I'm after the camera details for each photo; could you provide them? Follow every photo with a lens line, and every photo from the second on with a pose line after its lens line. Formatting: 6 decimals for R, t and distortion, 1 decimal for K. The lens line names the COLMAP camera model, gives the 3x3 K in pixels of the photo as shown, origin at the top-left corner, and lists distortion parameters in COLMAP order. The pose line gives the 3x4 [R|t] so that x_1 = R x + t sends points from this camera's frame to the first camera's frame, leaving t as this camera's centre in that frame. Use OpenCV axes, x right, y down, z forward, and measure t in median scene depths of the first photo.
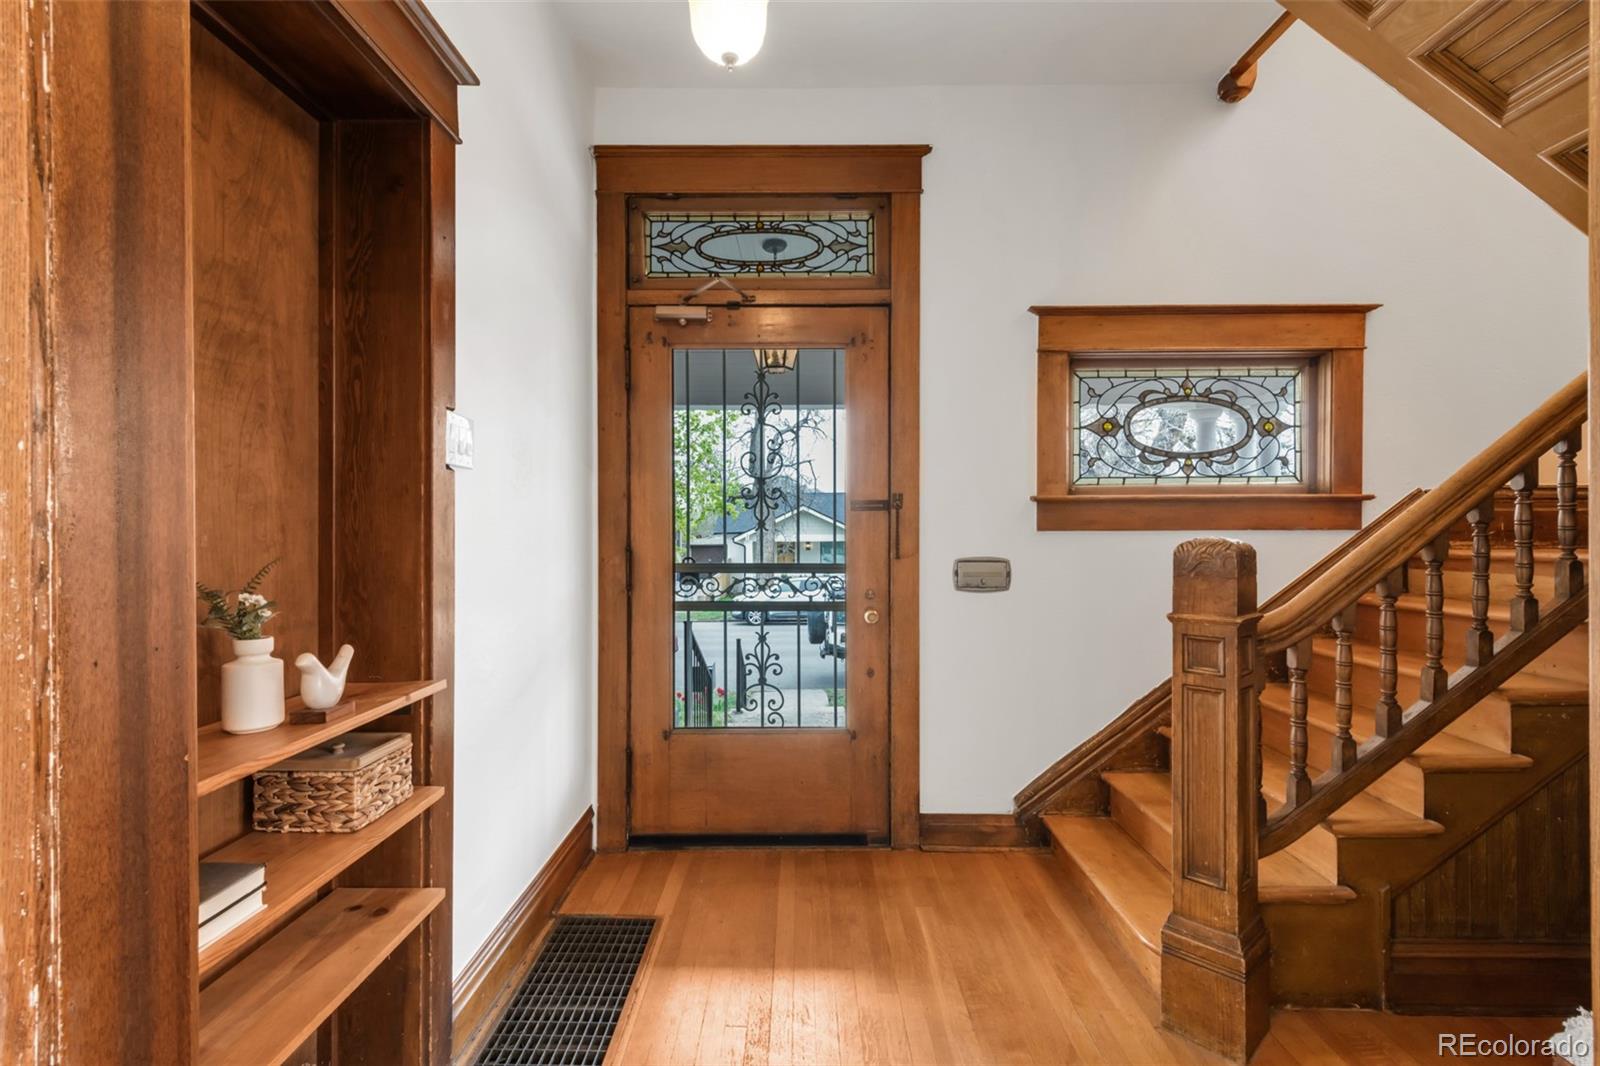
lens RADIAL K [[764.8, 0, 800.0], [0, 764.8, 533.0], [0, 0, 1]] dist [-0.000606, -0.000077]
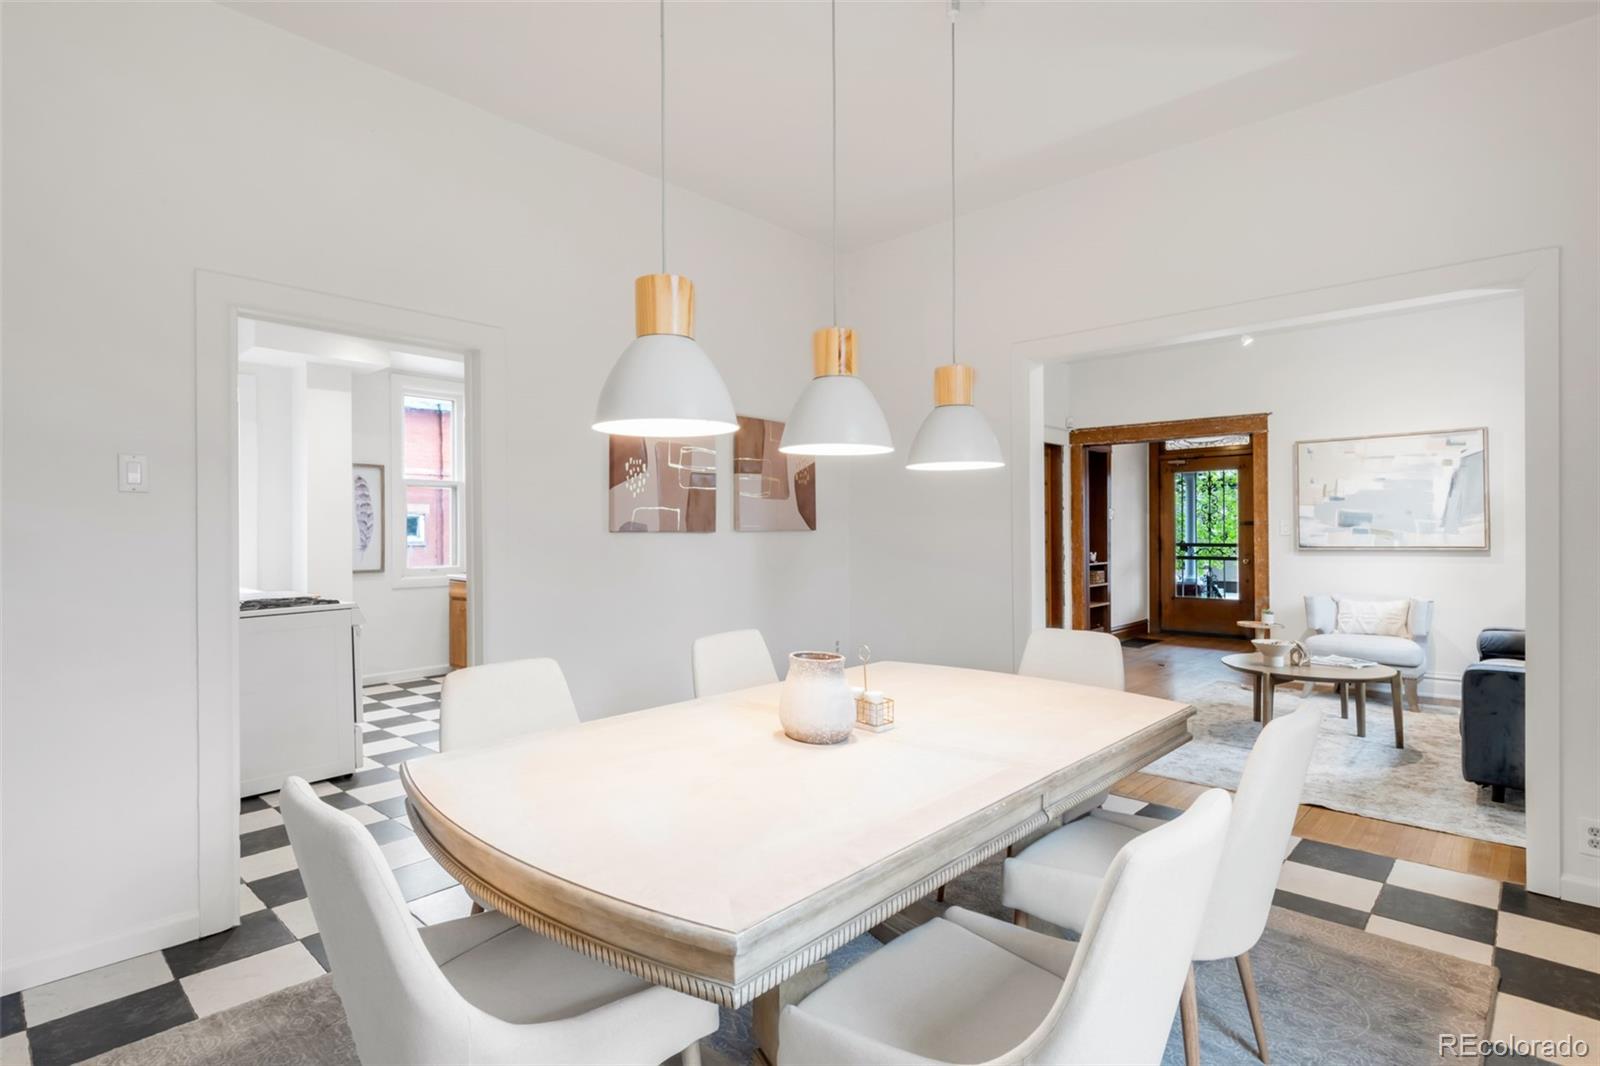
lens RADIAL K [[764.8, 0, 800.0], [0, 764.8, 533.0], [0, 0, 1]] dist [-0.000606, -0.000077]
pose [[0.735501, -0.003463, -0.677515, 0.814850], [0.000968, 0.999991, -0.004061, 0.010808], [0.677523, 0.002331, 0.735498, -2.302872]]
